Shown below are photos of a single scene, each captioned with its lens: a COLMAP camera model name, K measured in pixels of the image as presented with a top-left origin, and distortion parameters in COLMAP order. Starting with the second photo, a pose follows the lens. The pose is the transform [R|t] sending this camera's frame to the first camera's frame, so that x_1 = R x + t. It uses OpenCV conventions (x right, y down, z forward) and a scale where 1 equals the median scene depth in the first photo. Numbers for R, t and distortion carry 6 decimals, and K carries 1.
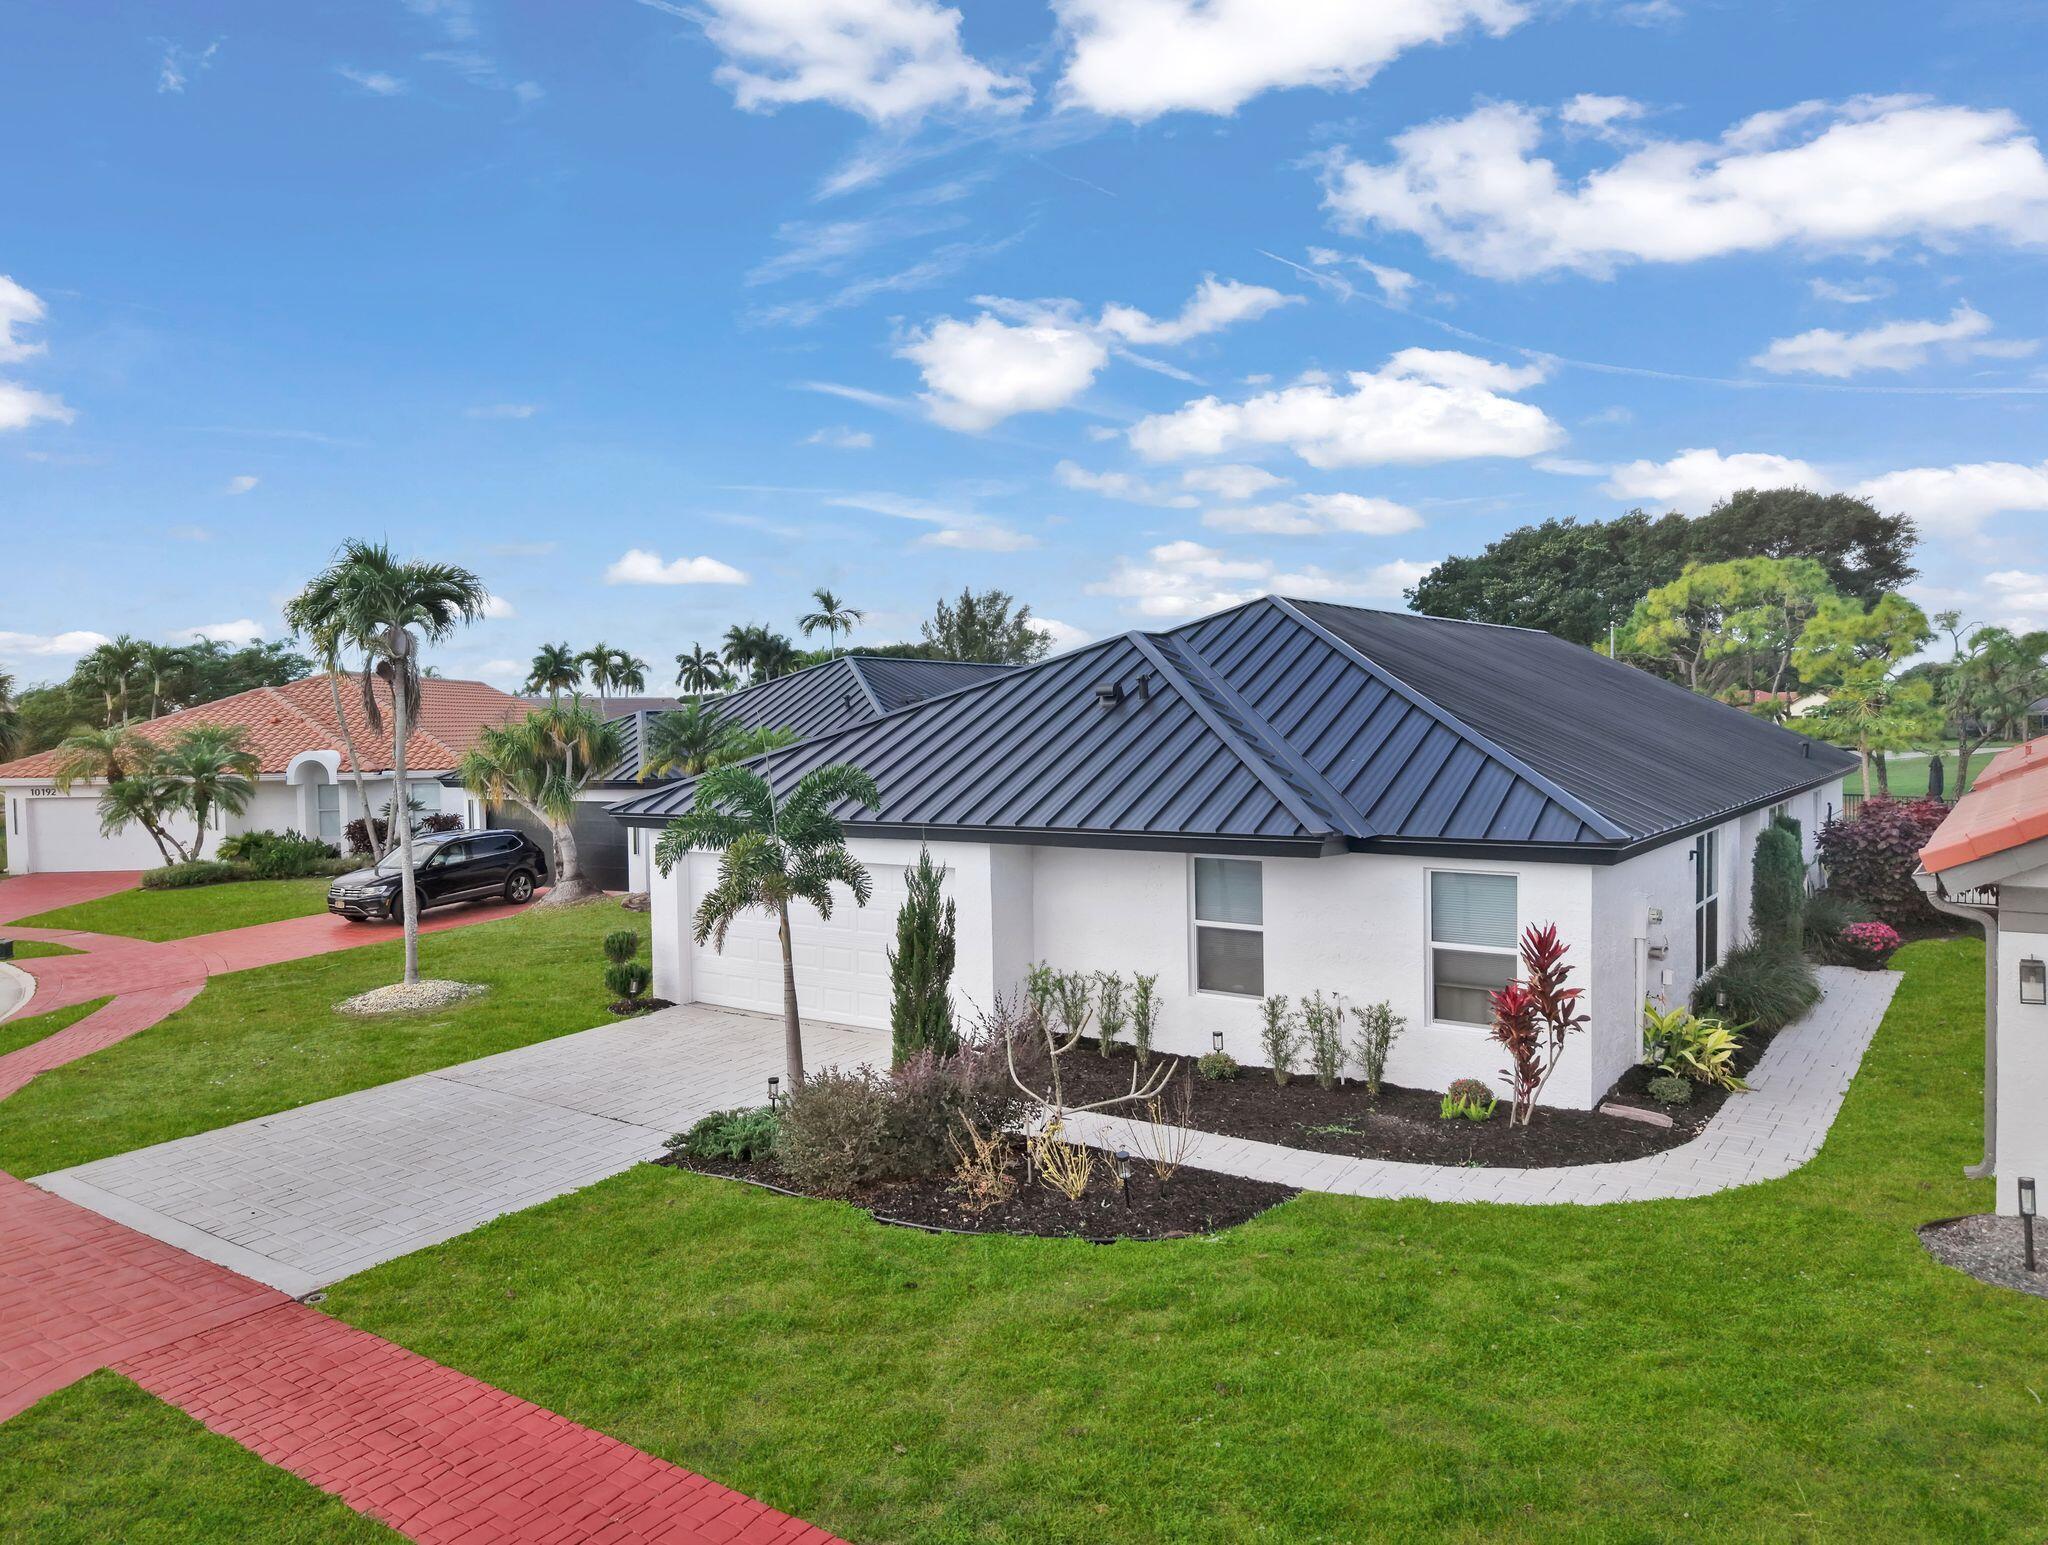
lens RADIAL K [[1455.9, 0, 1035.1], [0, 1455.9, 771.5], [0, 0, 1]] dist [0.004006, -0.004820]
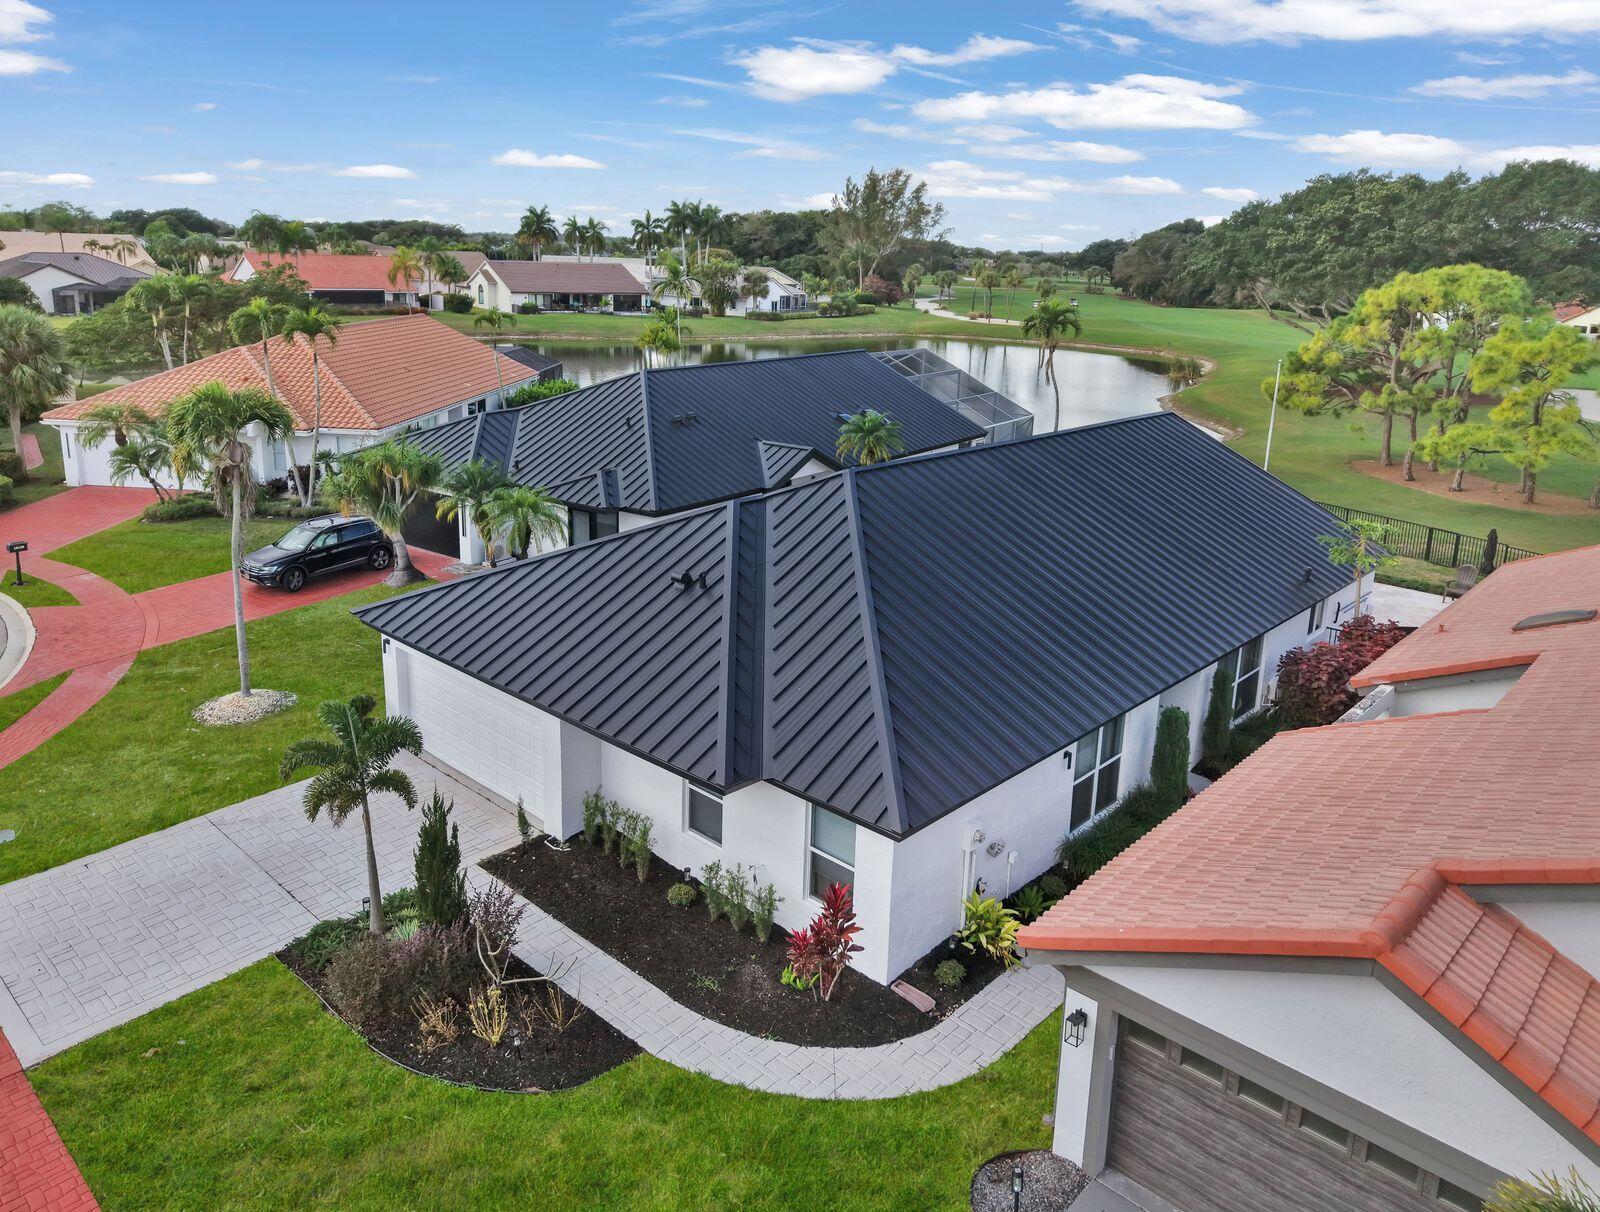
lens RADIAL K [[1173.1, 0, 789.5], [0, 1173.1, 536.5], [0, 0, 1]] dist [0.004332, -0.004120]
pose [[0.989488, 0.076803, -0.122536, 0.152404], [-0.049488, 0.975991, 0.212115, -0.177413], [0.135885, -0.203821, 0.969532, -0.028769]]
